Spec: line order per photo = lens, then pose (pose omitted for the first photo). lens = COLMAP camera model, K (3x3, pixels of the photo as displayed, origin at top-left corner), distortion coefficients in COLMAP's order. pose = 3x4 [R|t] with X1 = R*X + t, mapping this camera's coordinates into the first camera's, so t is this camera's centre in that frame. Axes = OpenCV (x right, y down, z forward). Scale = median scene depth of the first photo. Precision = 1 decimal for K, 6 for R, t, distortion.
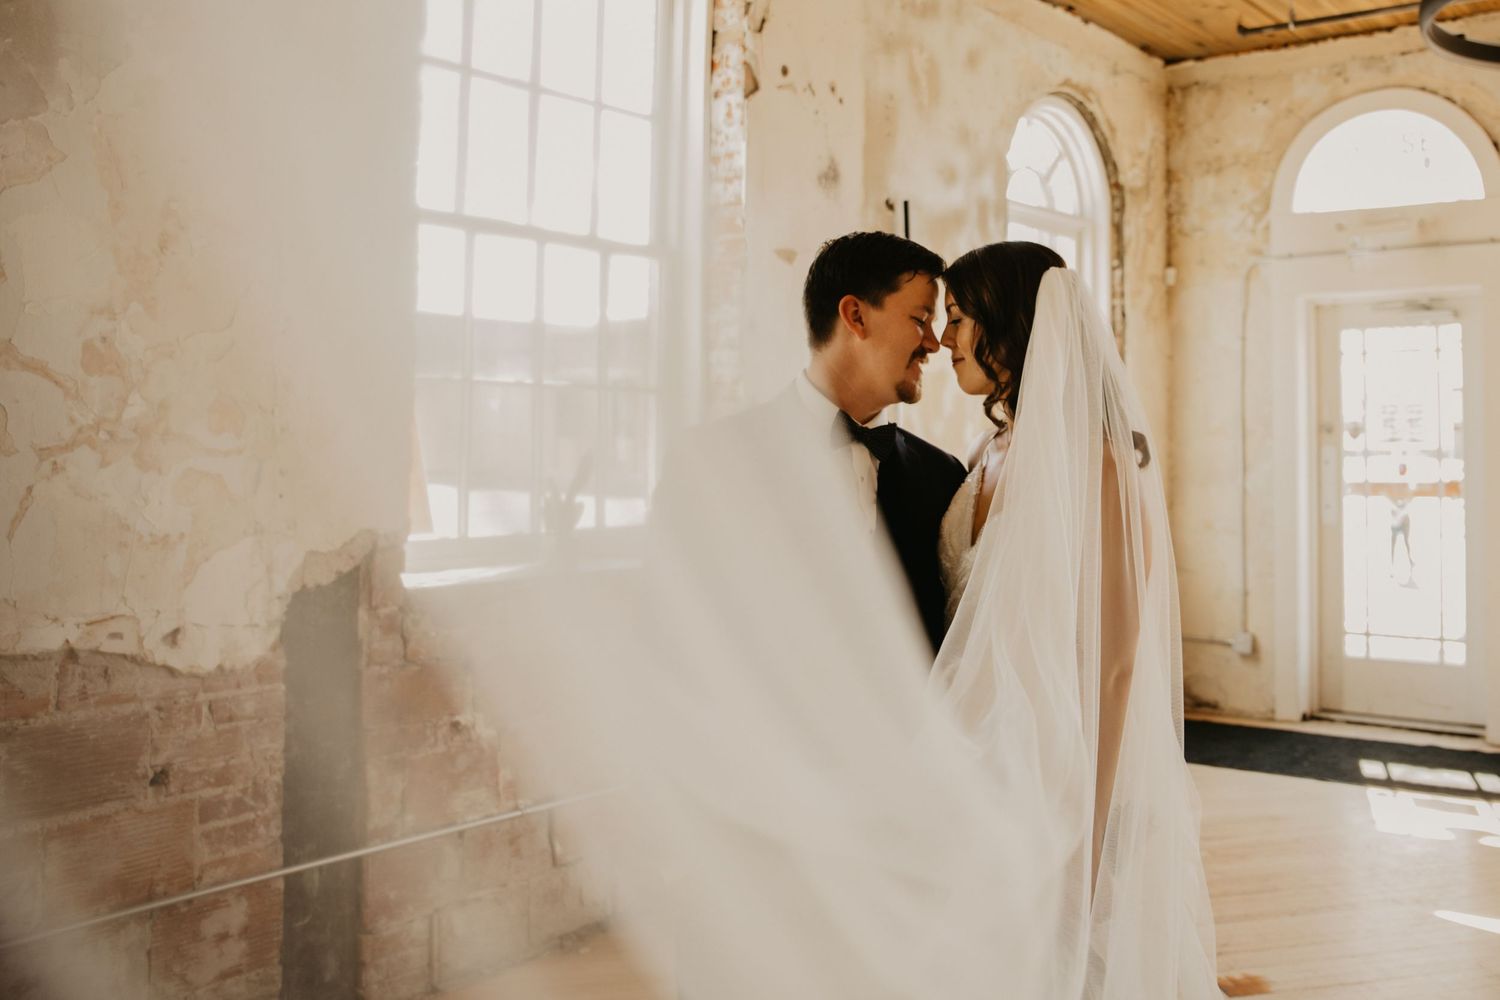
lens RADIAL K [[1372.3, 0, 979.0], [0, 1372.3, 352.5], [0, 0, 1]] dist [-0.138173, 0.101343]
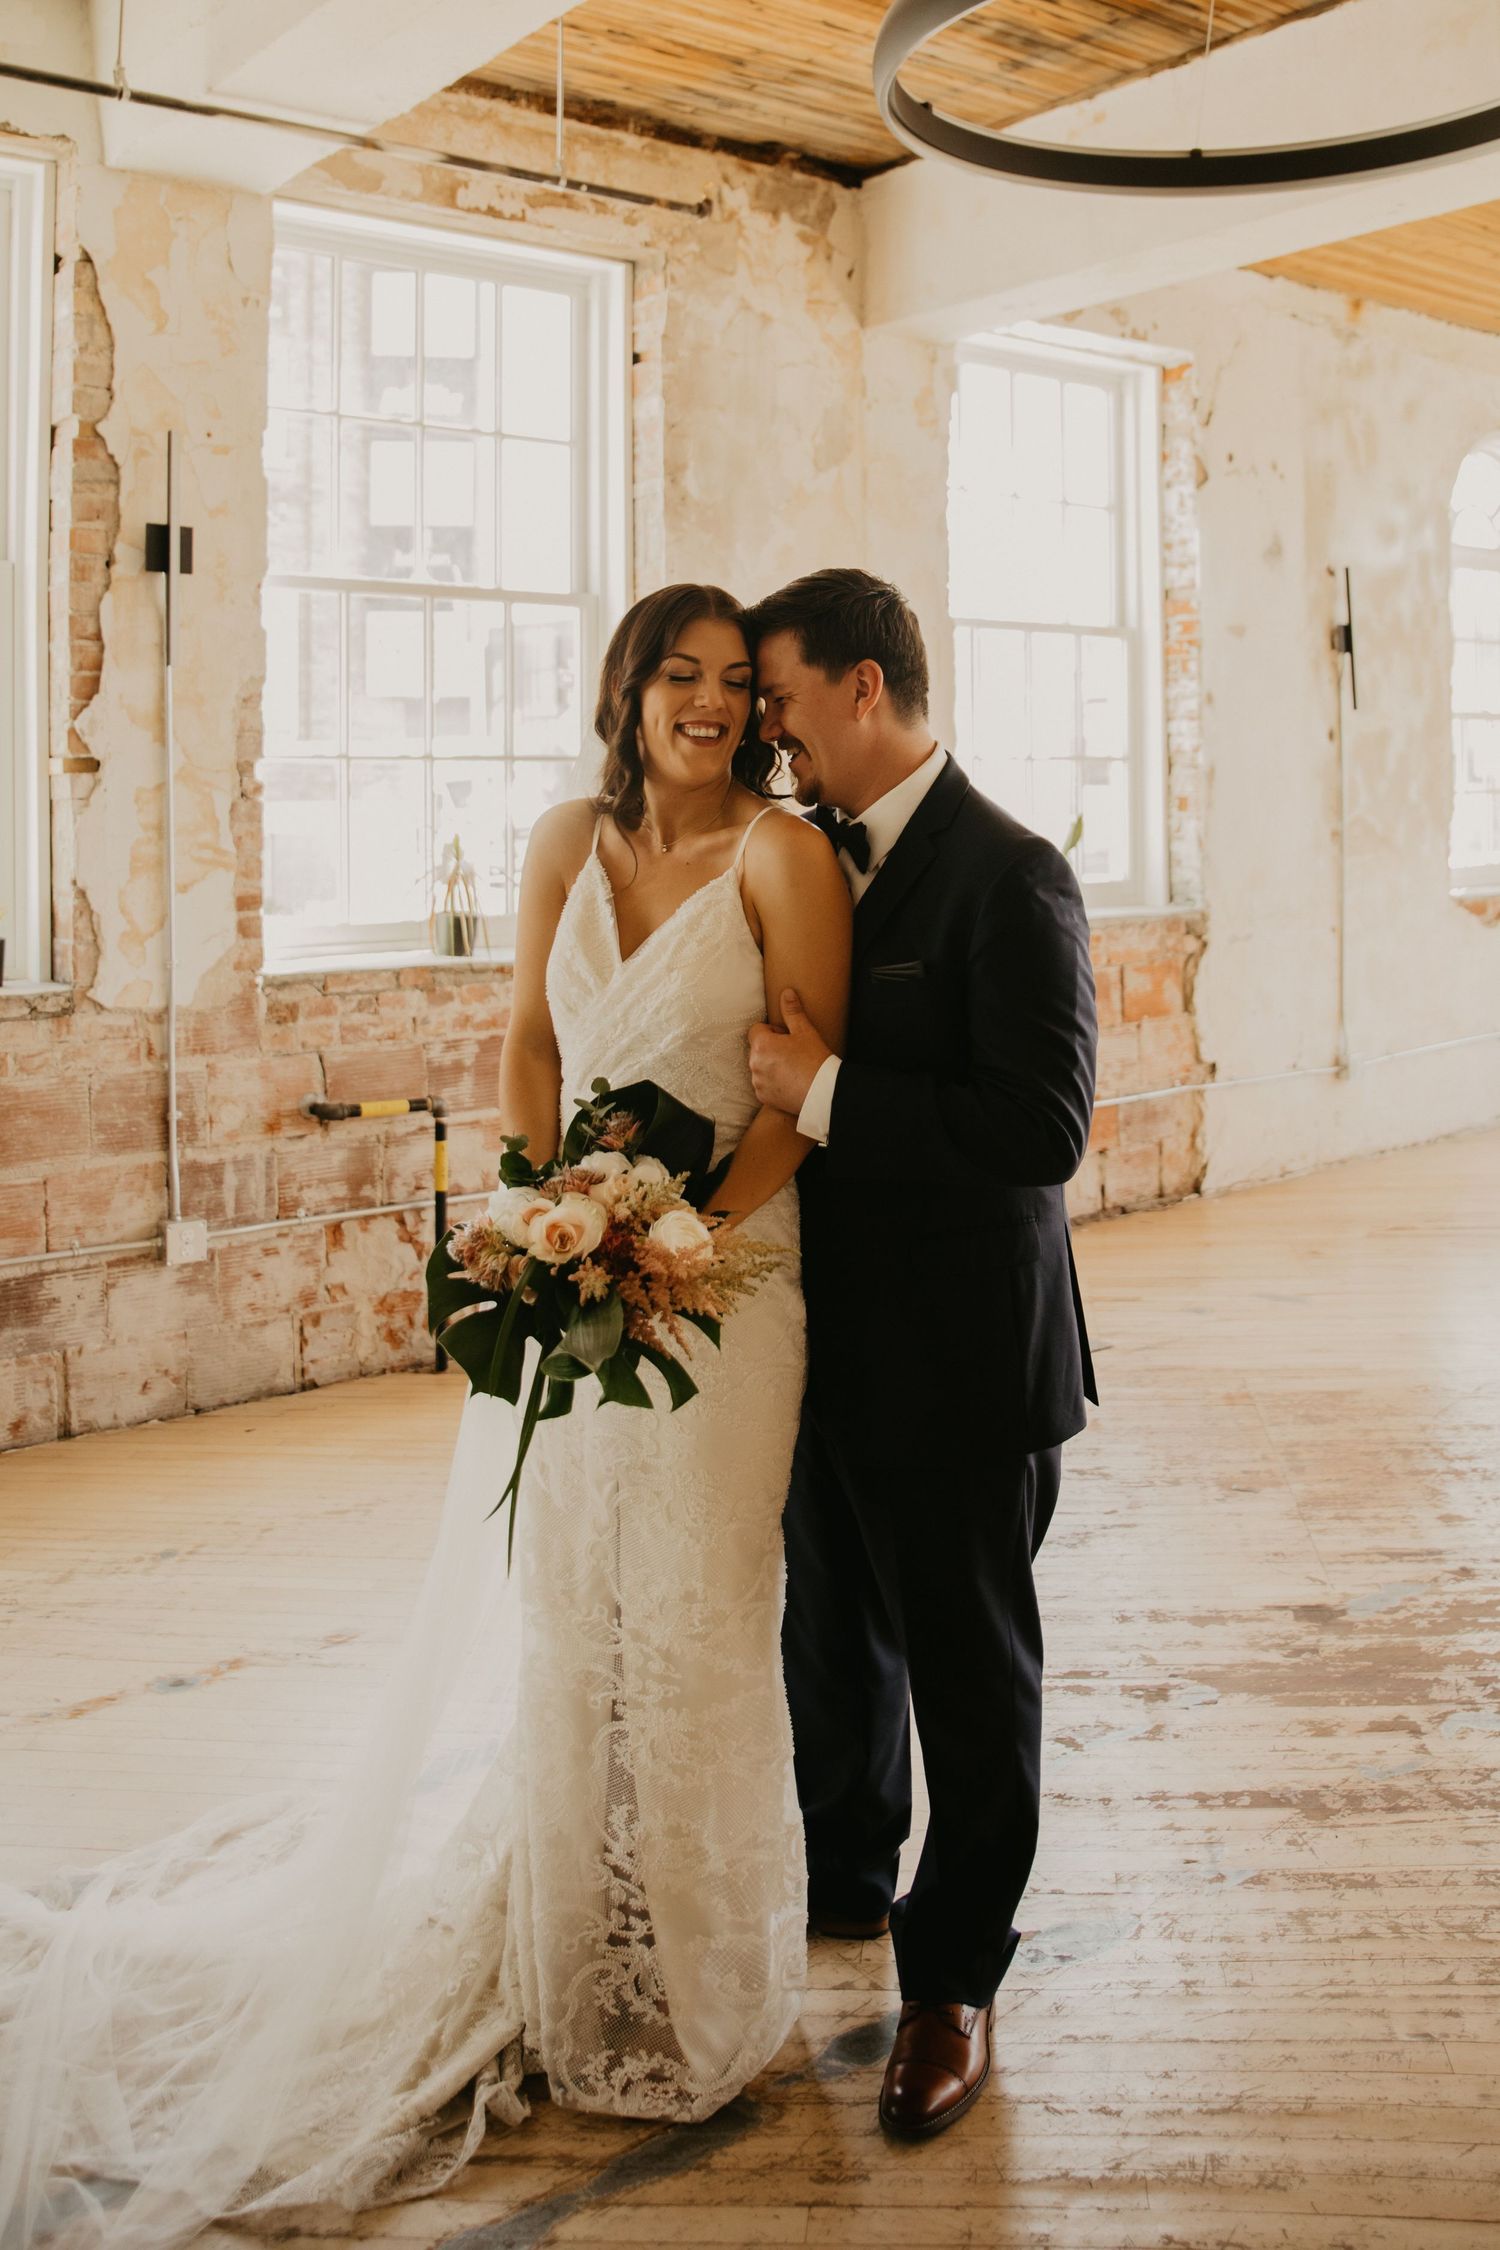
lens RADIAL K [[2058.5, 0, 814.4], [0, 2058.5, 786.1], [0, 0, 1]] dist [-0.138173, 0.101343]
pose [[0.956841, -0.009399, -0.290461, 0.007639], [0.028292, 0.997742, 0.060914, -0.057742], [0.289233, -0.066502, 0.954946, -0.654172]]
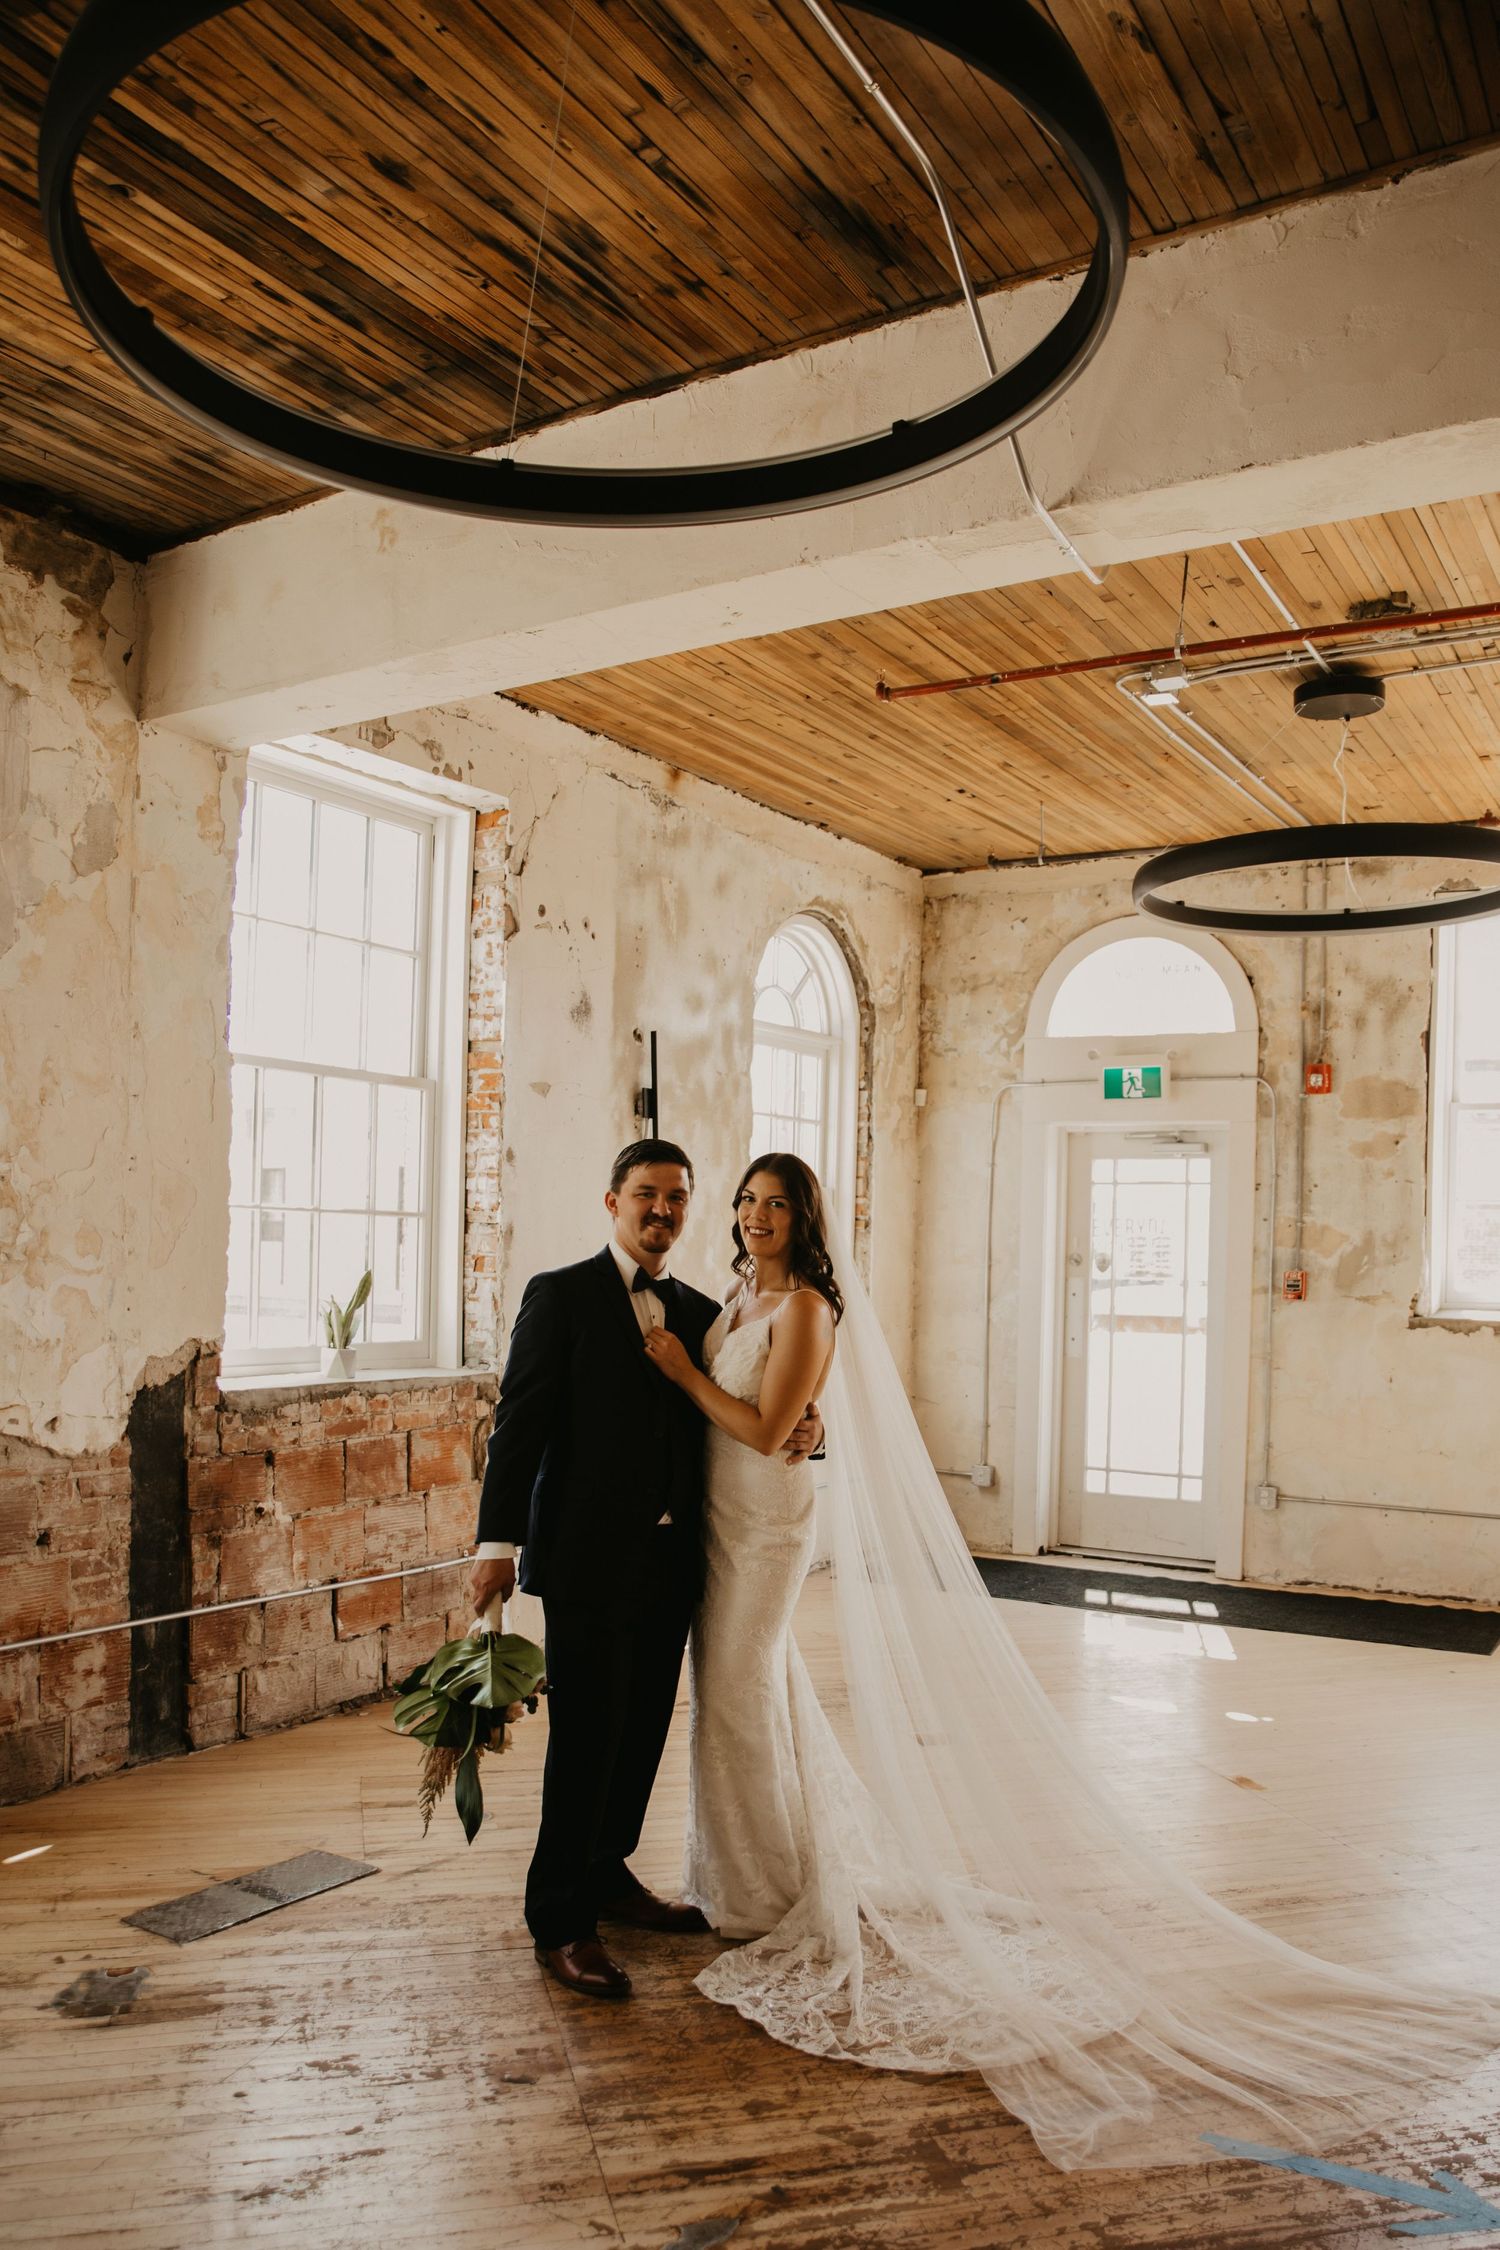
lens RADIAL K [[1795.3, 0, 817.8], [0, 1795.3, 1270.0], [0, 0, 1]] dist [-0.145674, 0.121756]
pose [[0.997988, 0.022508, 0.059282, -0.006481], [-0.026860, 0.996921, 0.073670, -0.039424], [-0.057441, -0.075114, 0.995519, -0.398314]]
